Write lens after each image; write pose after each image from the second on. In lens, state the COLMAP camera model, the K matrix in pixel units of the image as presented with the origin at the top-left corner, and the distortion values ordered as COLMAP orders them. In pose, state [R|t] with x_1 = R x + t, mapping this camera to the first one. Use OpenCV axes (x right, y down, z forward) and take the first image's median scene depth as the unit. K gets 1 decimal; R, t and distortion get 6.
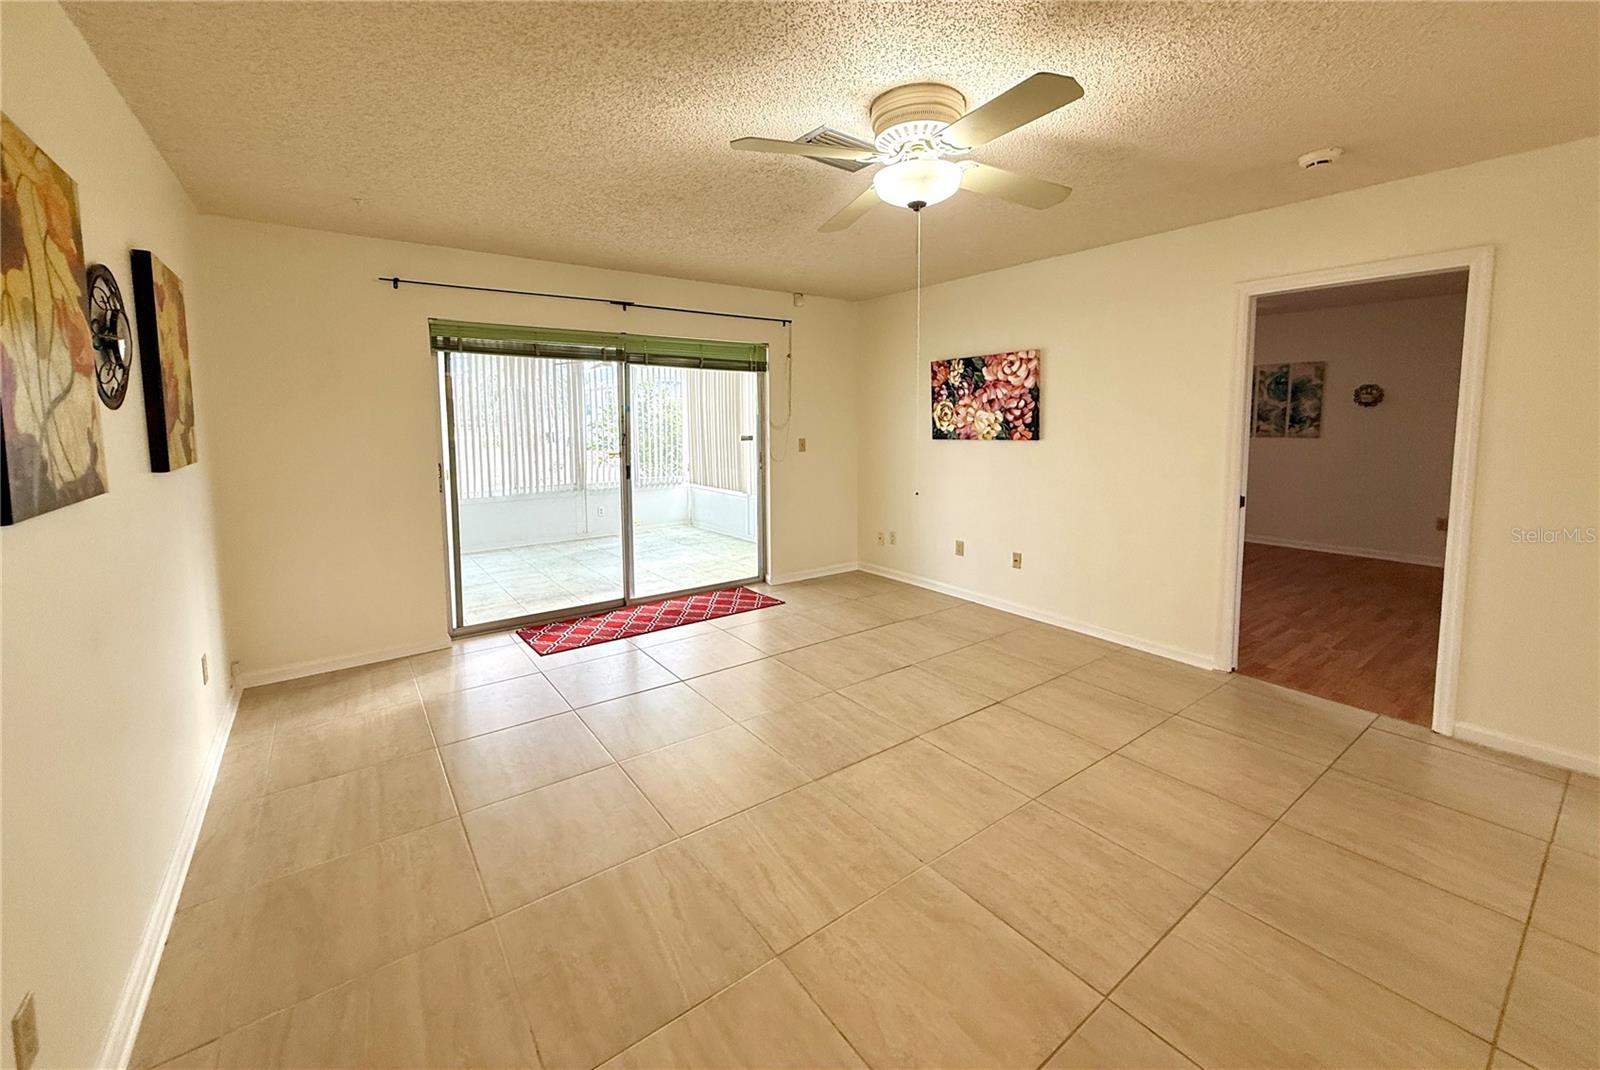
lens RADIAL K [[635.1, 0, 795.9], [0, 635.1, 469.9], [0, 0, 1]] dist [0.000275, 0.000270]
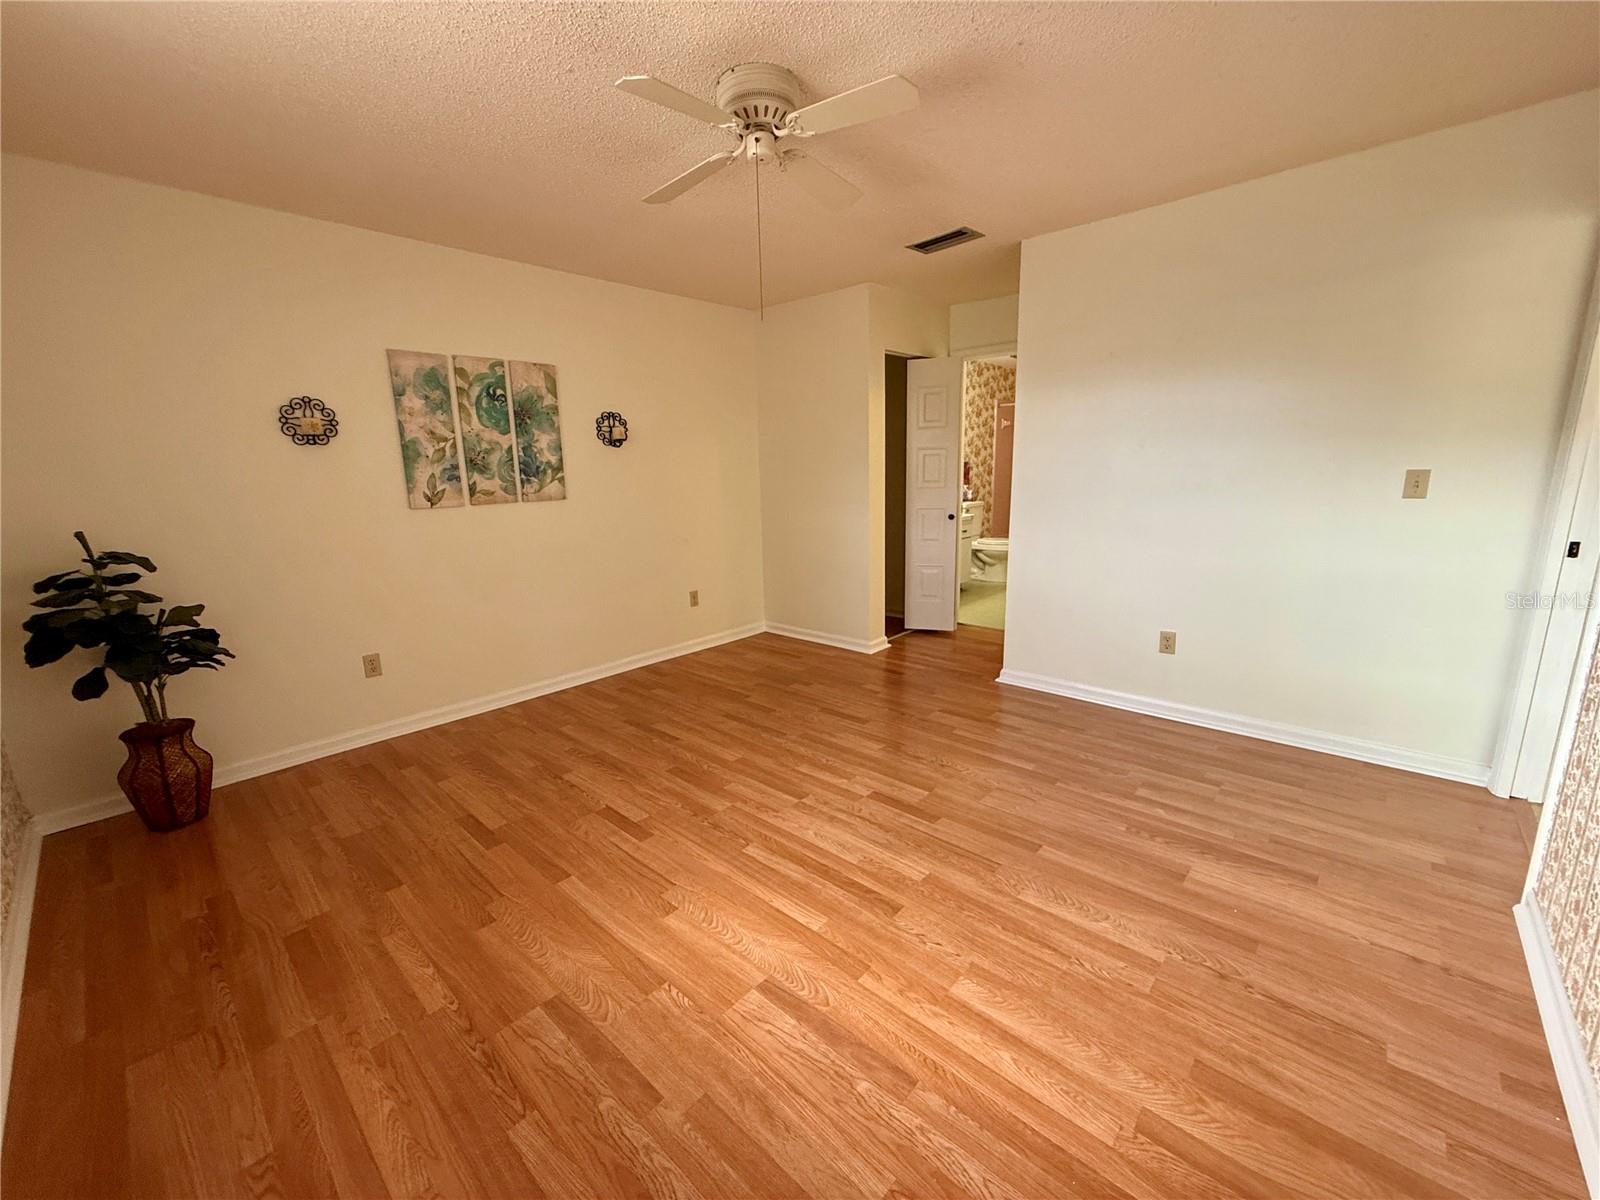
lens RADIAL K [[637.2, 0, 794.3], [0, 637.2, 600.2], [0, 0, 1]] dist [-0.000279, -0.000010]
pose [[-0.194824, -0.187726, 0.962706, 0.265746], [0.112621, 0.970740, 0.212084, -0.084511], [-0.974351, 0.149740, -0.167981, 1.252514]]
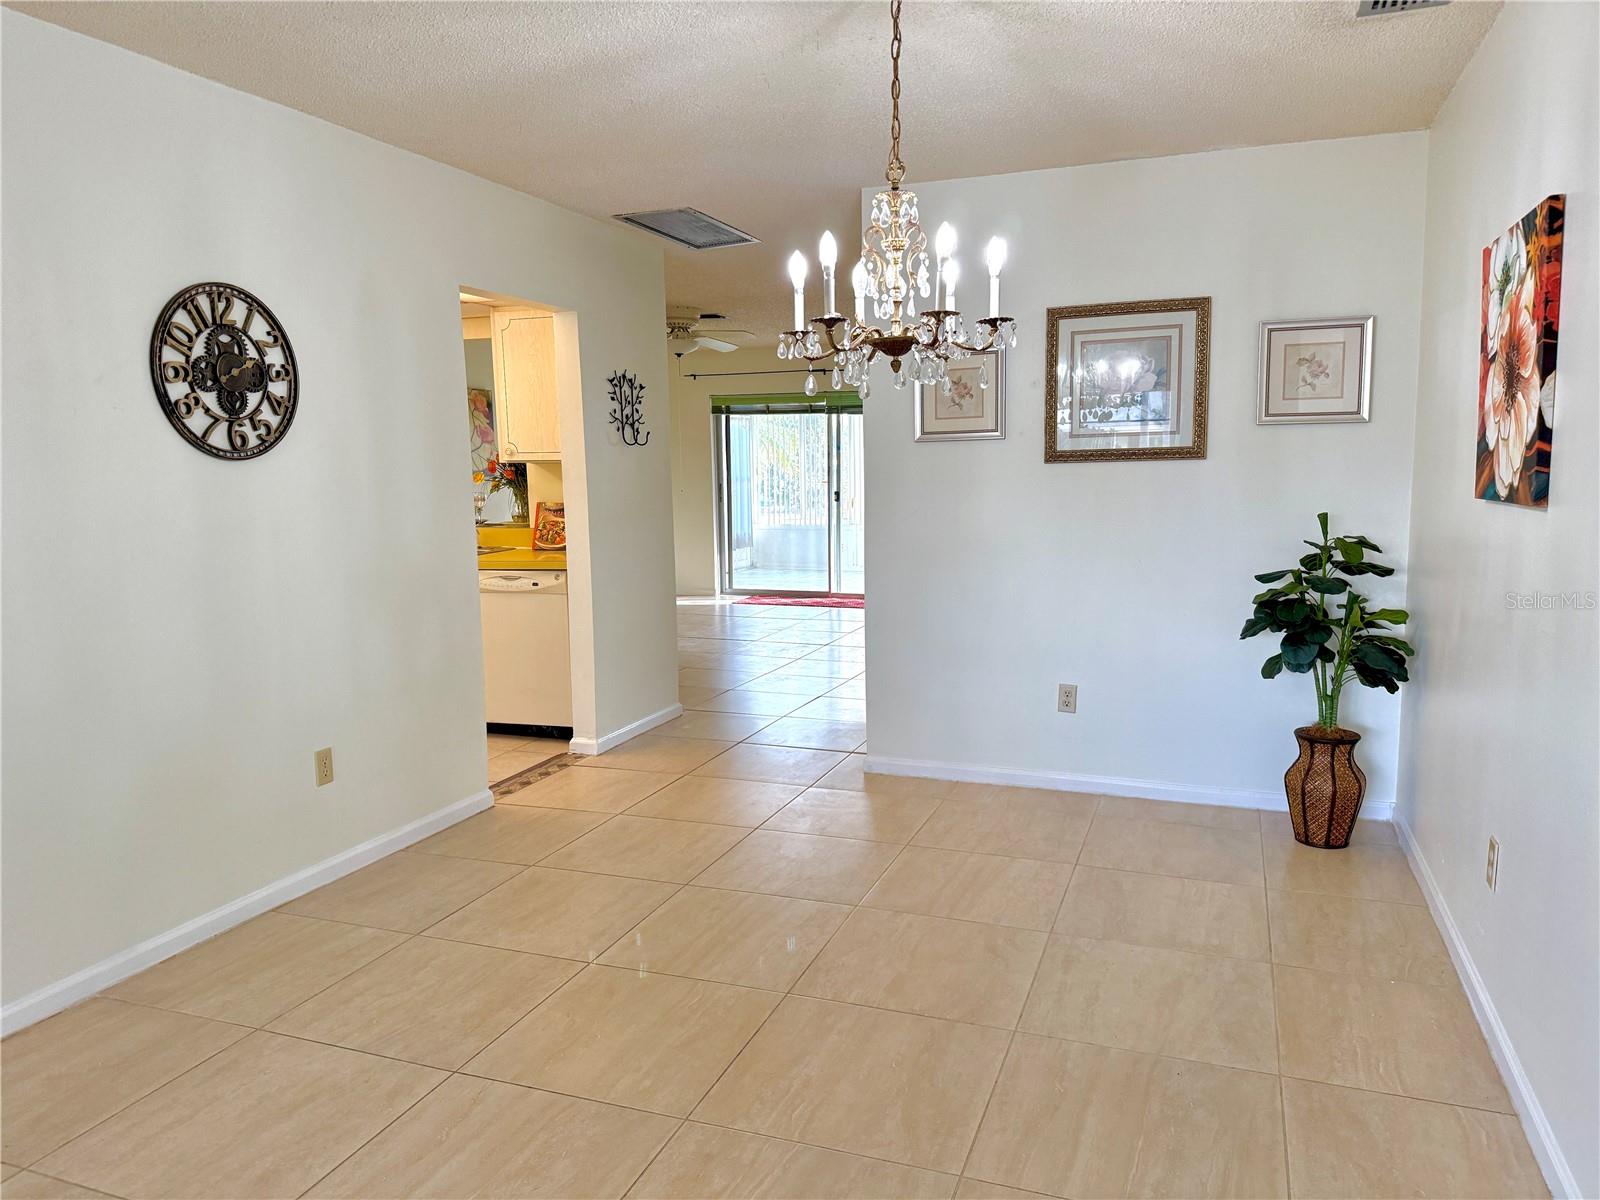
lens RADIAL K [[1119.8, 0, 805.5], [0, 1119.8, 599.2], [0, 0, 1]] dist [0.106715, -0.105287]
pose [[0.549444, 0.103174, -0.829136, 1.662862], [-0.062878, 0.994639, 0.082101, 0.029750], [0.833161, 0.007025, 0.552985, -0.337356]]
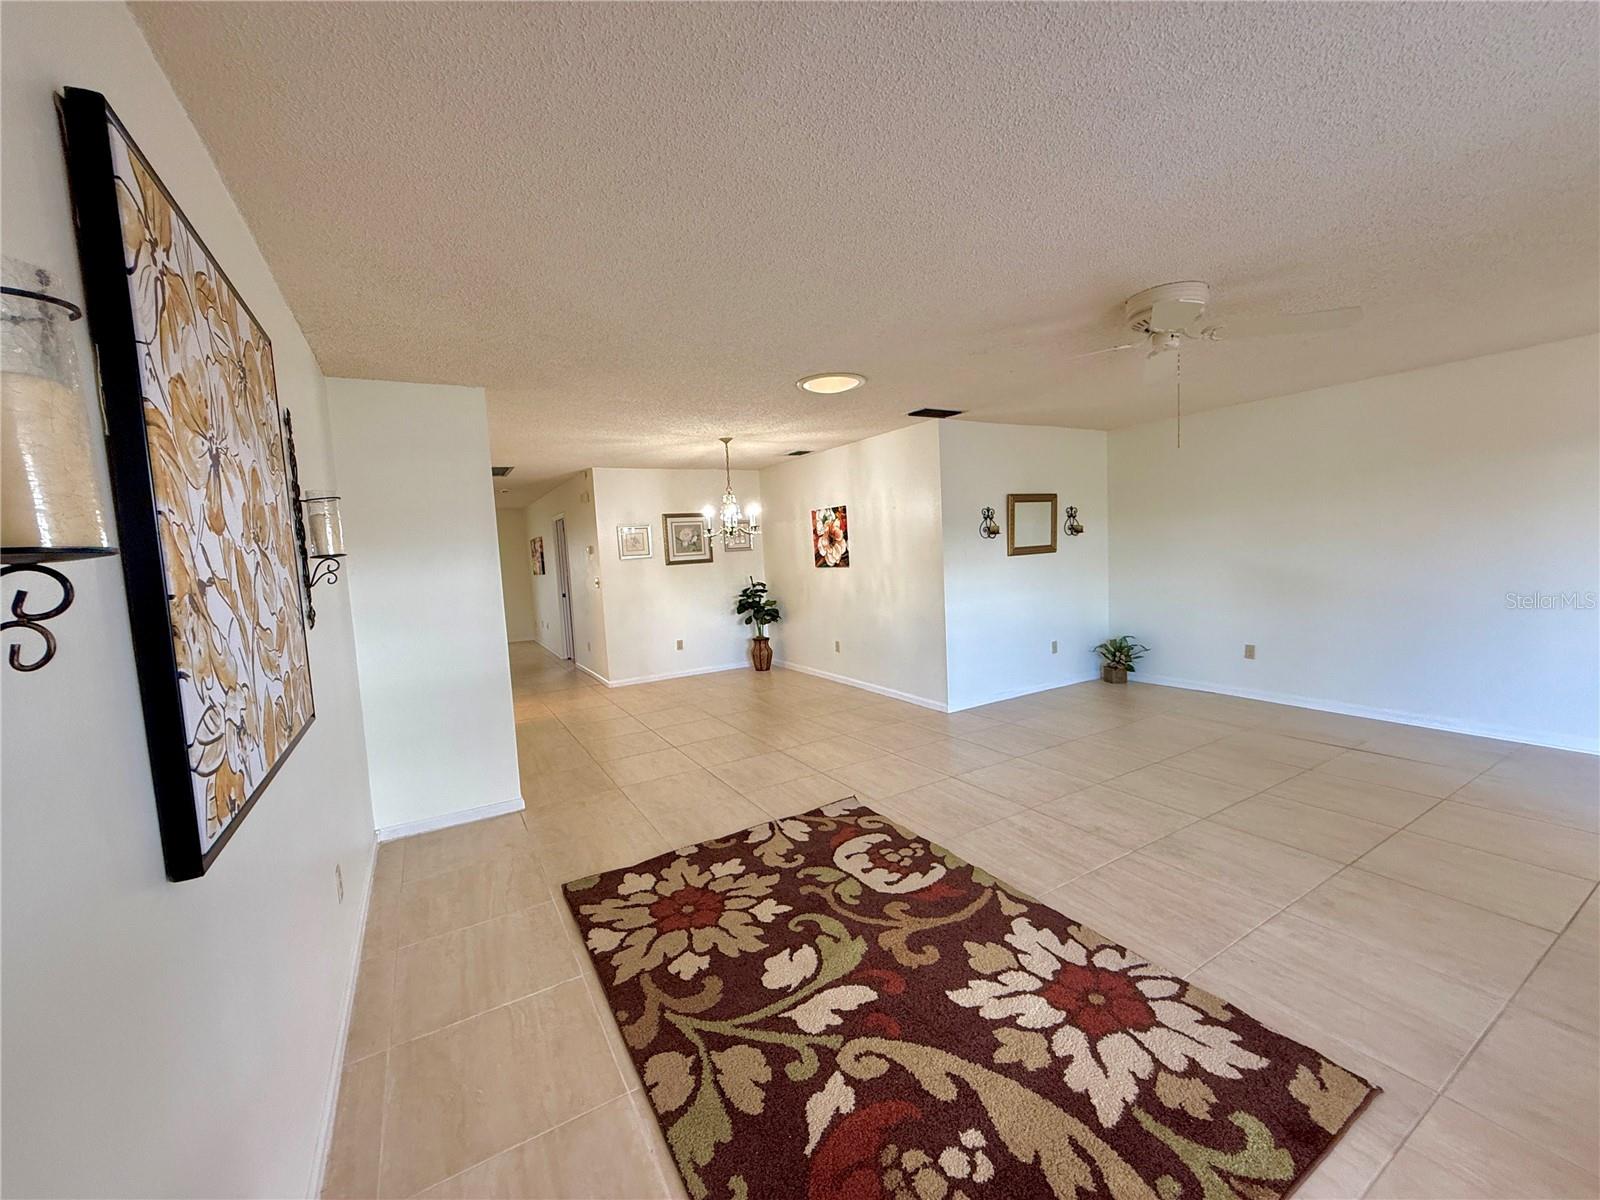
lens RADIAL K [[637.2, 0, 794.3], [0, 637.2, 600.2], [0, 0, 1]] dist [-0.000279, -0.000010]
pose [[0.993350, -0.035256, -0.109603, 1.454443], [0.034824, 0.999376, -0.005851, 0.087385], [0.109741, 0.001995, 0.993958, -1.177423]]
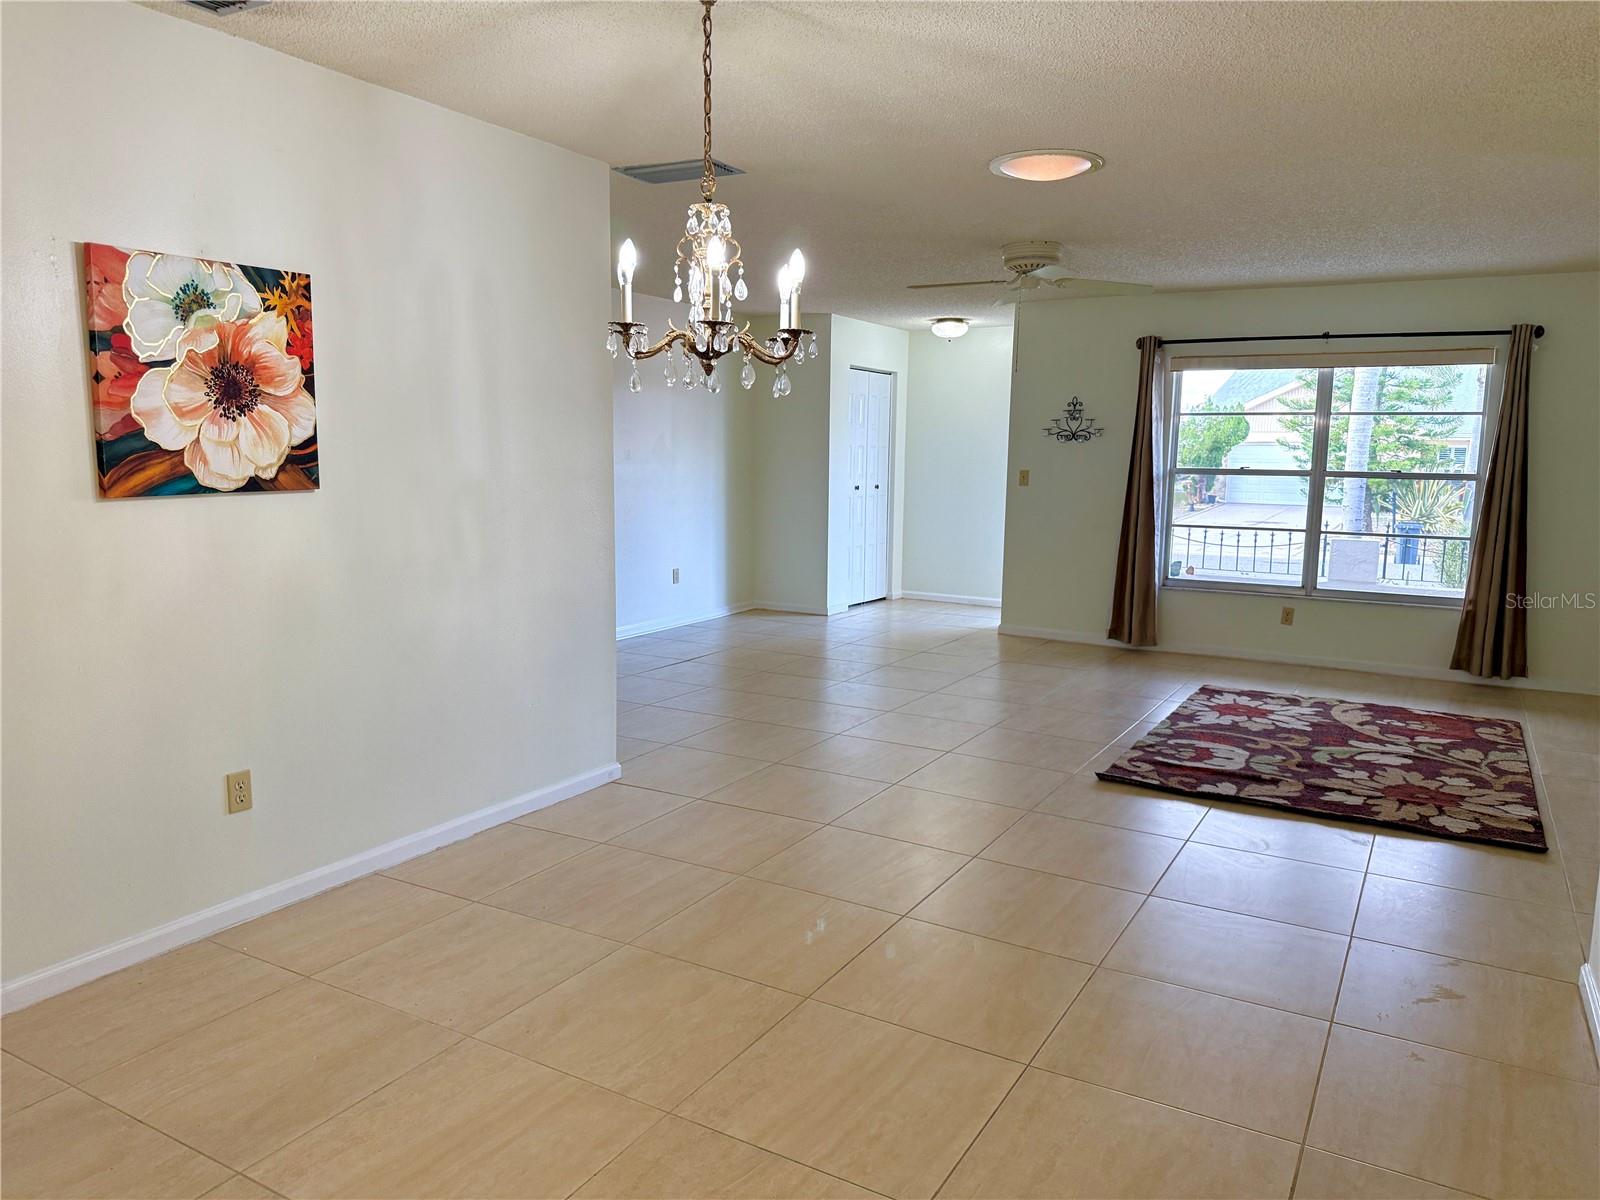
lens RADIAL K [[1120.4, 0, 809.9], [0, 1120.4, 605.1], [0, 0, 1]] dist [0.085601, -0.133301]
pose [[-0.407959, -0.126152, 0.904243, 0.641707], [0.069554, 0.983236, 0.168553, -0.015798], [-0.910347, 0.131656, -0.392346, 0.207935]]
